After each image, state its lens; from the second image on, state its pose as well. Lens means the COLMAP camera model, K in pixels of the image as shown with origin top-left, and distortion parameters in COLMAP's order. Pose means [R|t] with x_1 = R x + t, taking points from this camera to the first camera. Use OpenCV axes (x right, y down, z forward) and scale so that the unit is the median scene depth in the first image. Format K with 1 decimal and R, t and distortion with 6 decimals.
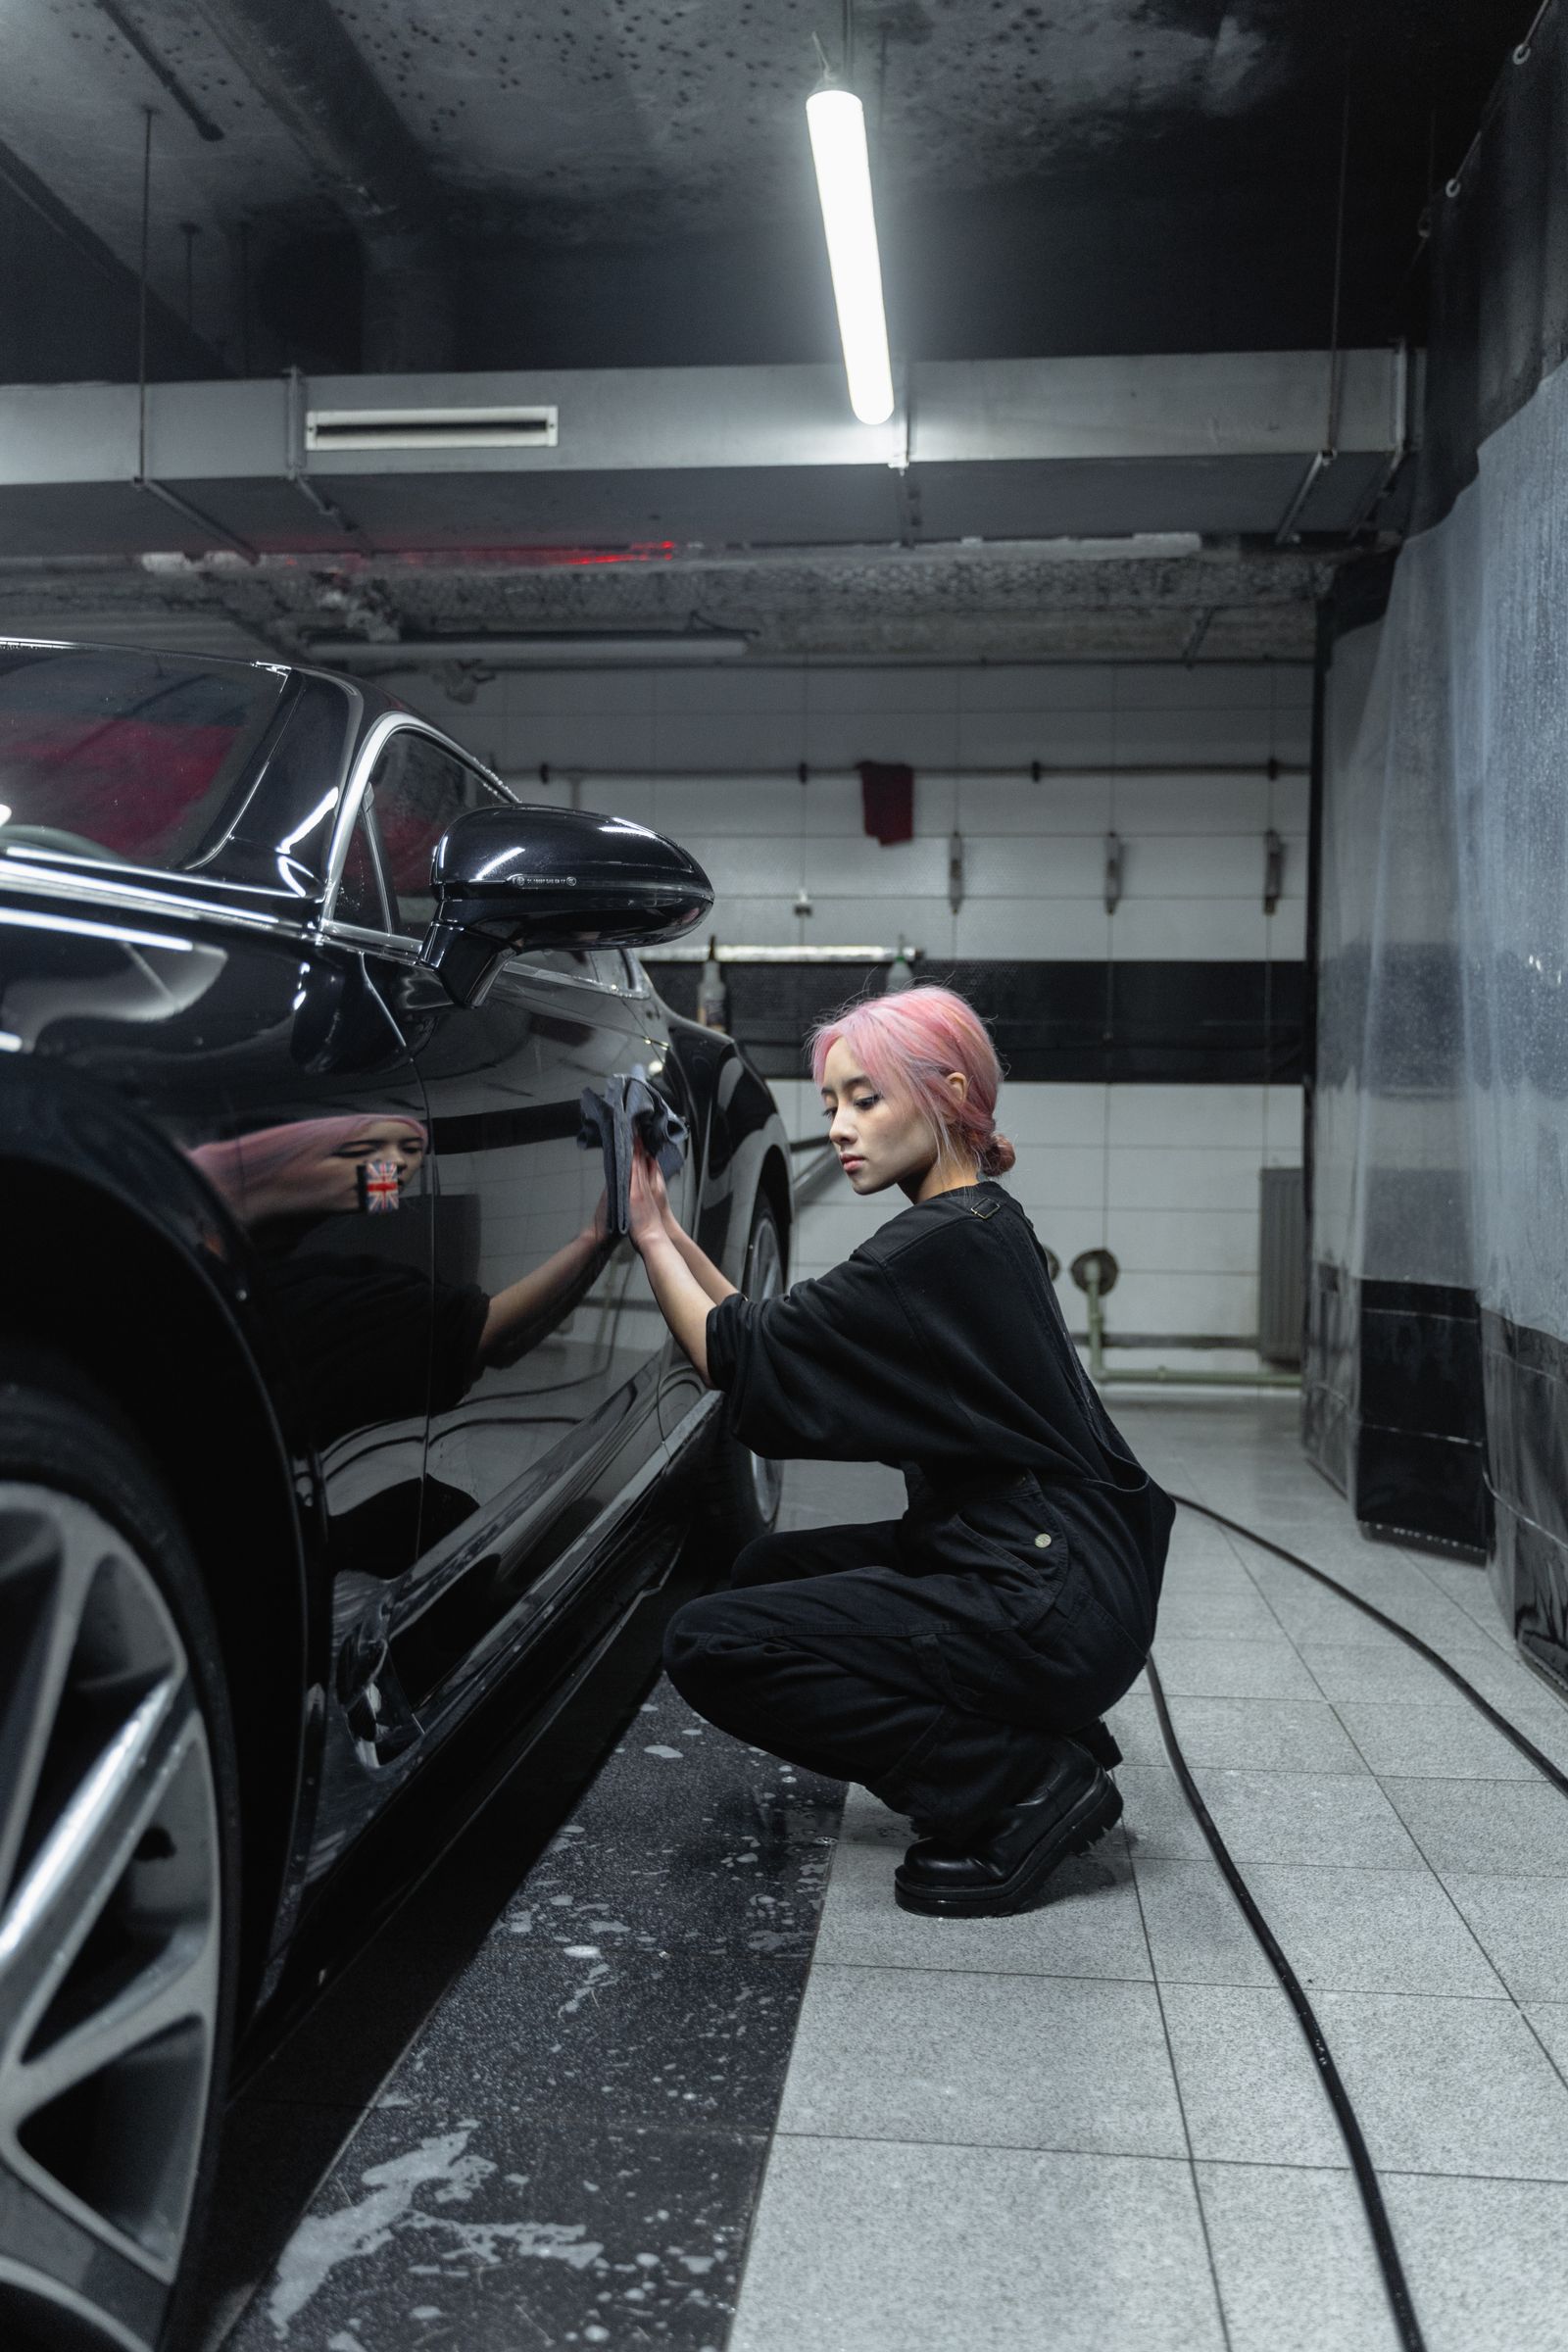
lens RADIAL K [[1937.0, 0, 784.0], [0, 1937.0, 1176.0], [0, 0, 1]] dist [0.003171, -0.004431]
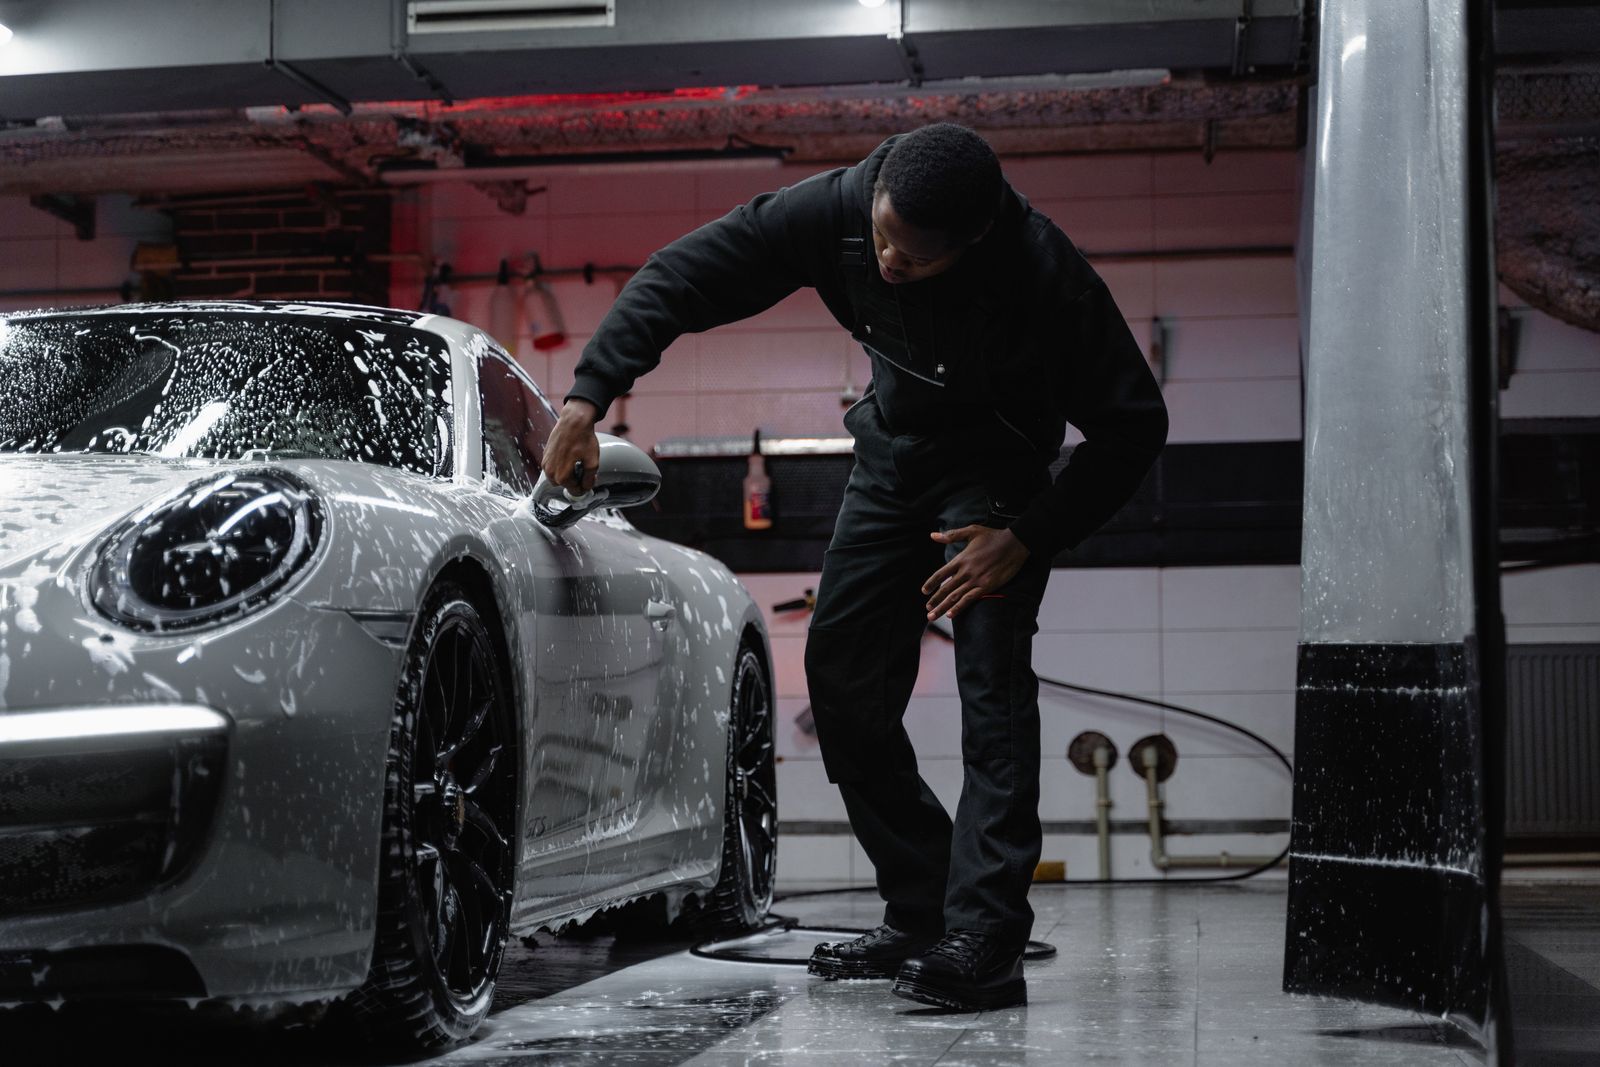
lens RADIAL K [[2865.8, 0, 800.0], [0, 2865.8, 533.5], [0, 0, 1]] dist [0.025274, 0.035806]
pose [[0.999178, -0.024921, -0.031986, 0.040233], [0.021824, 0.995356, -0.093757, 0.091962], [0.034174, 0.092982, 0.995081, -0.628995]]
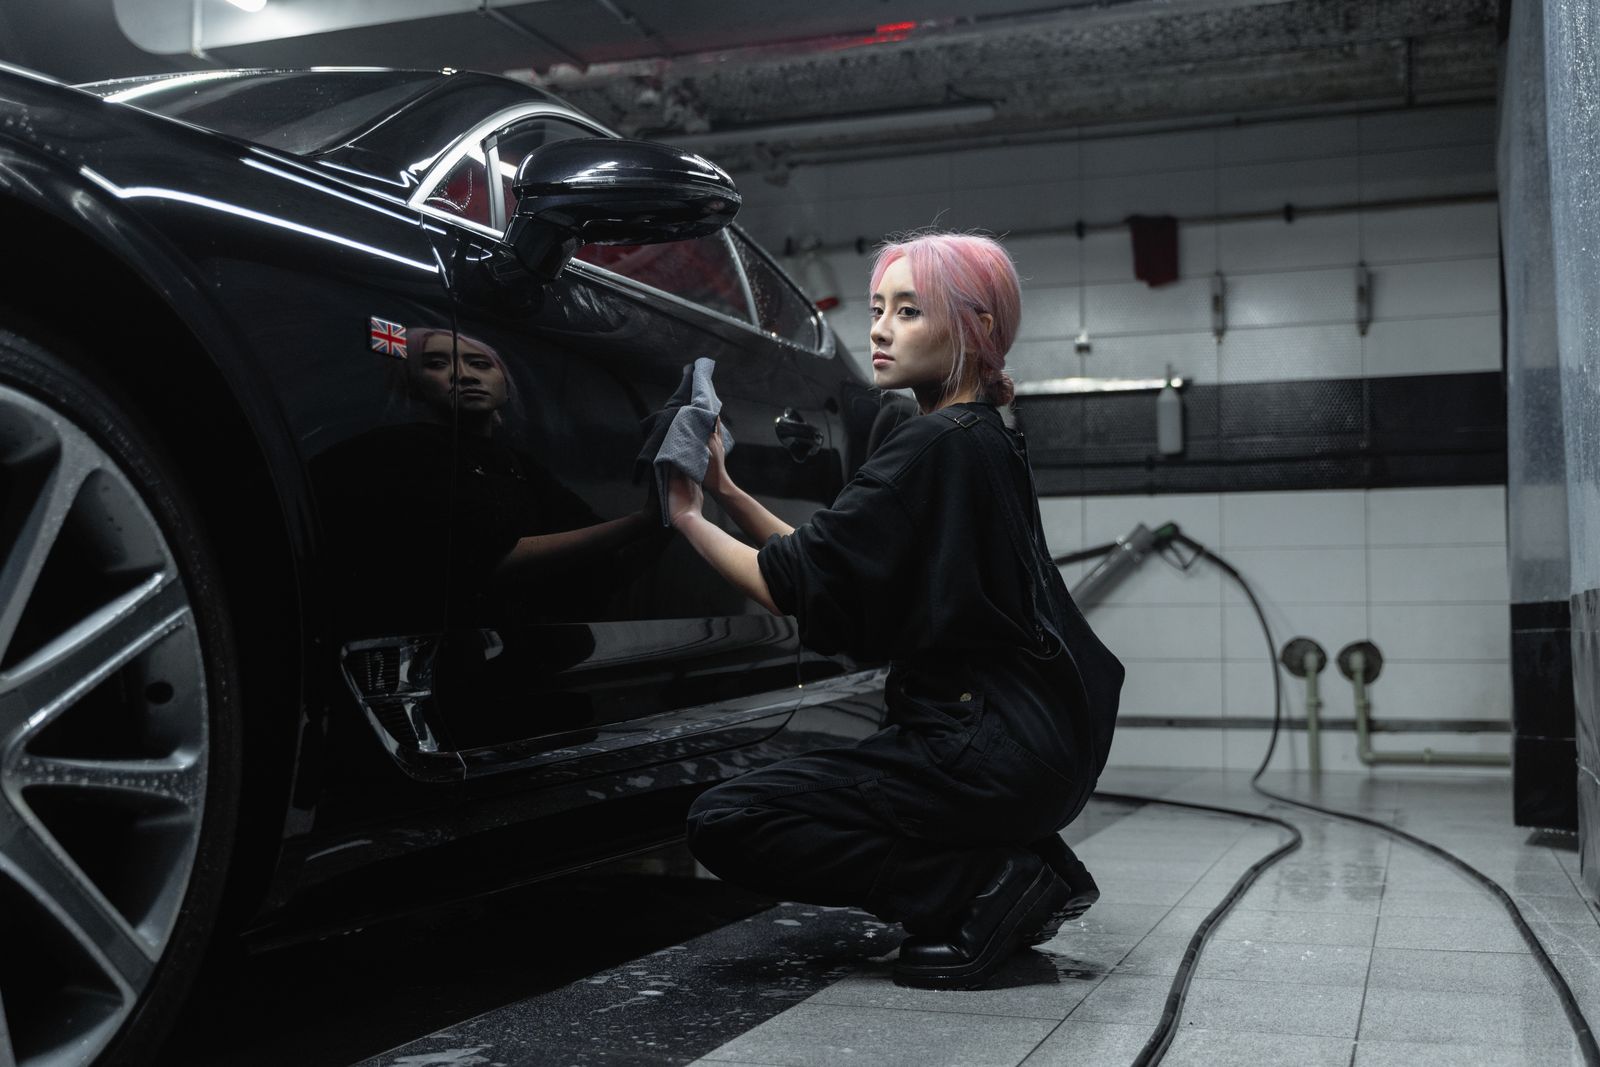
lens RADIAL K [[1783.3, 0, 800.0], [0, 1783.3, 533.5], [0, 0, 1]] dist [0.016799, -0.049477]
pose [[0.973333, -0.029082, -0.227547, 0.112920], [0.010536, 0.996552, -0.082301, 0.075783], [0.229156, 0.077709, 0.970283, -0.065204]]
